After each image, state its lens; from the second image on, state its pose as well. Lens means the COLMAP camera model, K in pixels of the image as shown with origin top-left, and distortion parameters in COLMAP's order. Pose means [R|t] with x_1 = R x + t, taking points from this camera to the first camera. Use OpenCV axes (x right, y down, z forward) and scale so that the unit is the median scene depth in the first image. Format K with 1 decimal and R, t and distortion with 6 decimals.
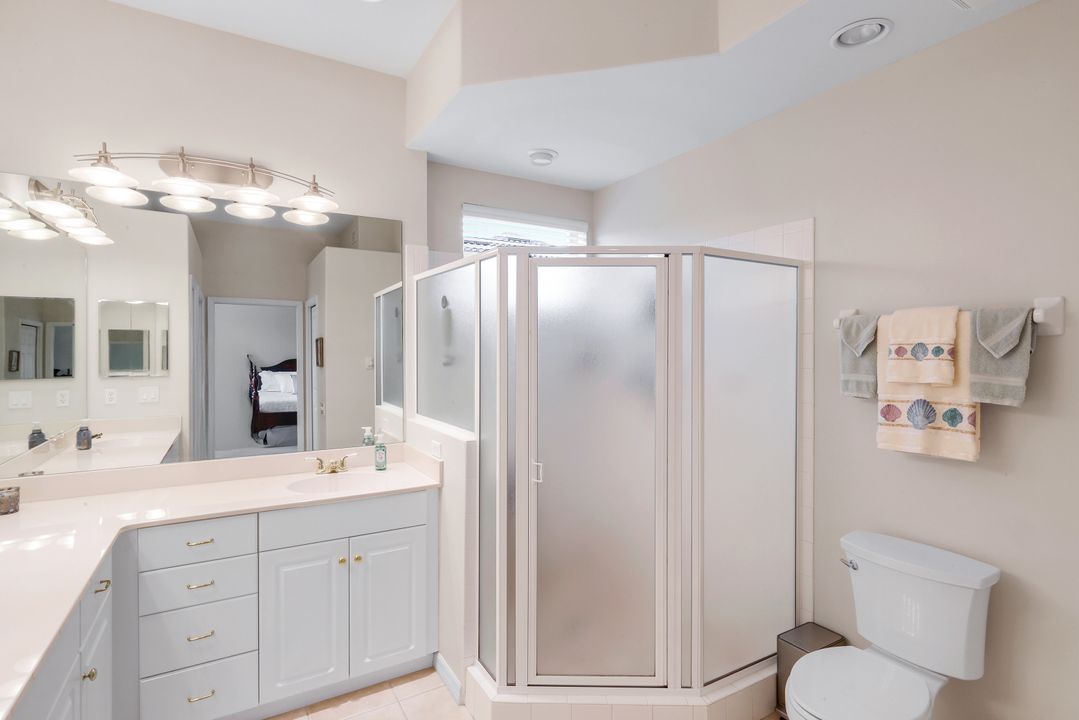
lens RADIAL K [[514.0, 0, 539.4], [0, 514.0, 357.1], [0, 0, 1]] dist [0.000493, -0.000204]
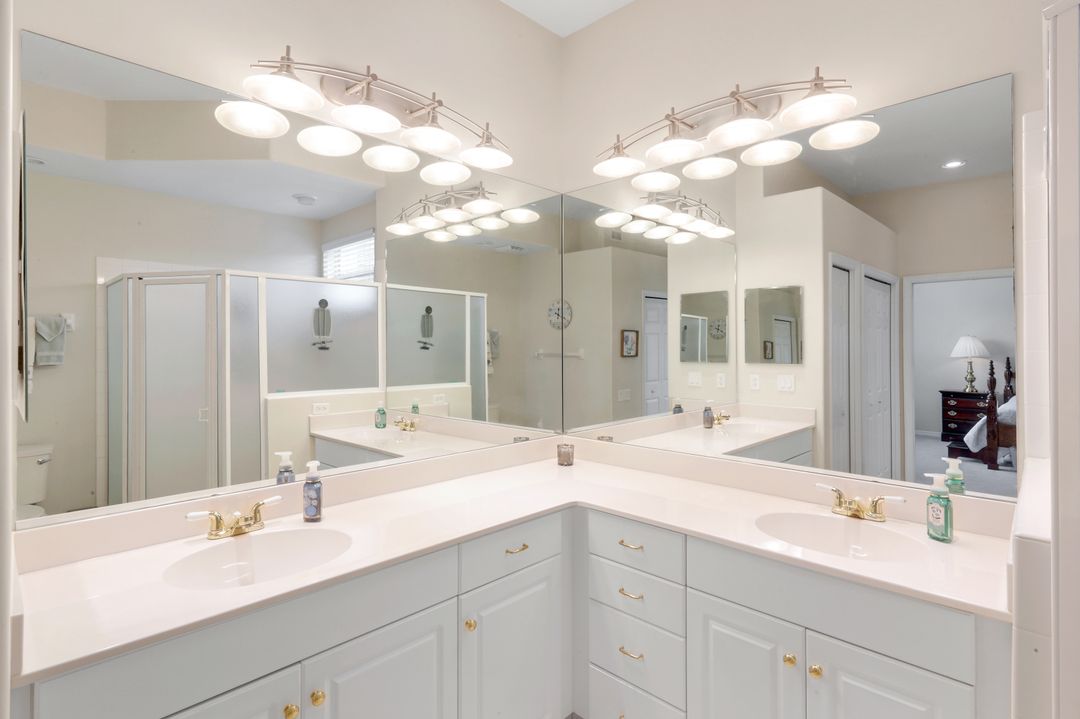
lens RADIAL K [[539.7, 0, 540.4], [0, 539.7, 342.4], [0, 0, 1]] dist [0.004000, 0.000645]
pose [[0.277312, -0.002969, -0.960775, 0.108259], [-0.013555, 0.999884, -0.007002, 0.012914], [0.960684, 0.014965, 0.277239, 0.342500]]
